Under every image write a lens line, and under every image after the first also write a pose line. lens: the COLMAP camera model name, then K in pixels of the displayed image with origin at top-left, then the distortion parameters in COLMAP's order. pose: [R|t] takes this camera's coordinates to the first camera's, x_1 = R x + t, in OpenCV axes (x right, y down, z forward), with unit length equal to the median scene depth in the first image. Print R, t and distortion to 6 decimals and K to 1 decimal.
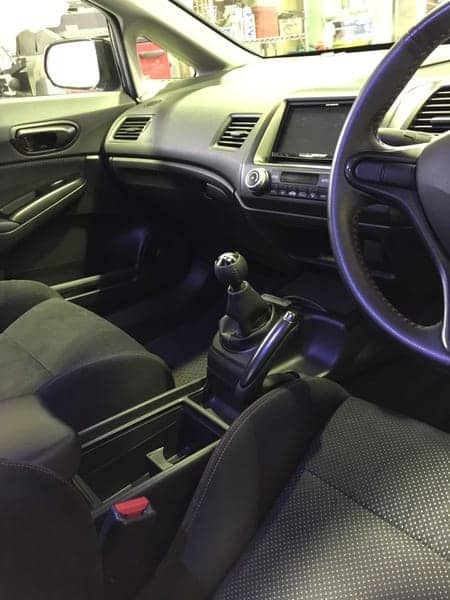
lens RADIAL K [[501.1, 0, 224.3], [0, 501.1, 301.1], [0, 0, 1]] dist [0.030143, -0.016144]
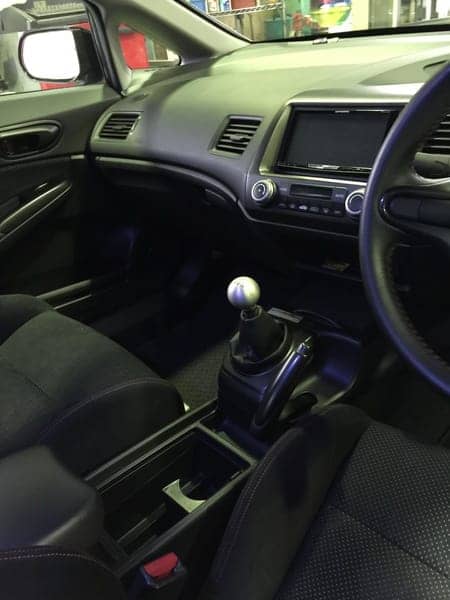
lens RADIAL K [[501.1, 0, 225.7], [0, 501.1, 298.9], [0, 0, 1]] dist [0.030143, -0.016144]
pose [[0.998251, -0.038474, 0.044882, -0.050985], [0.036036, 0.997895, 0.053924, -0.083811], [-0.046862, -0.052213, 0.997536, 0.043600]]
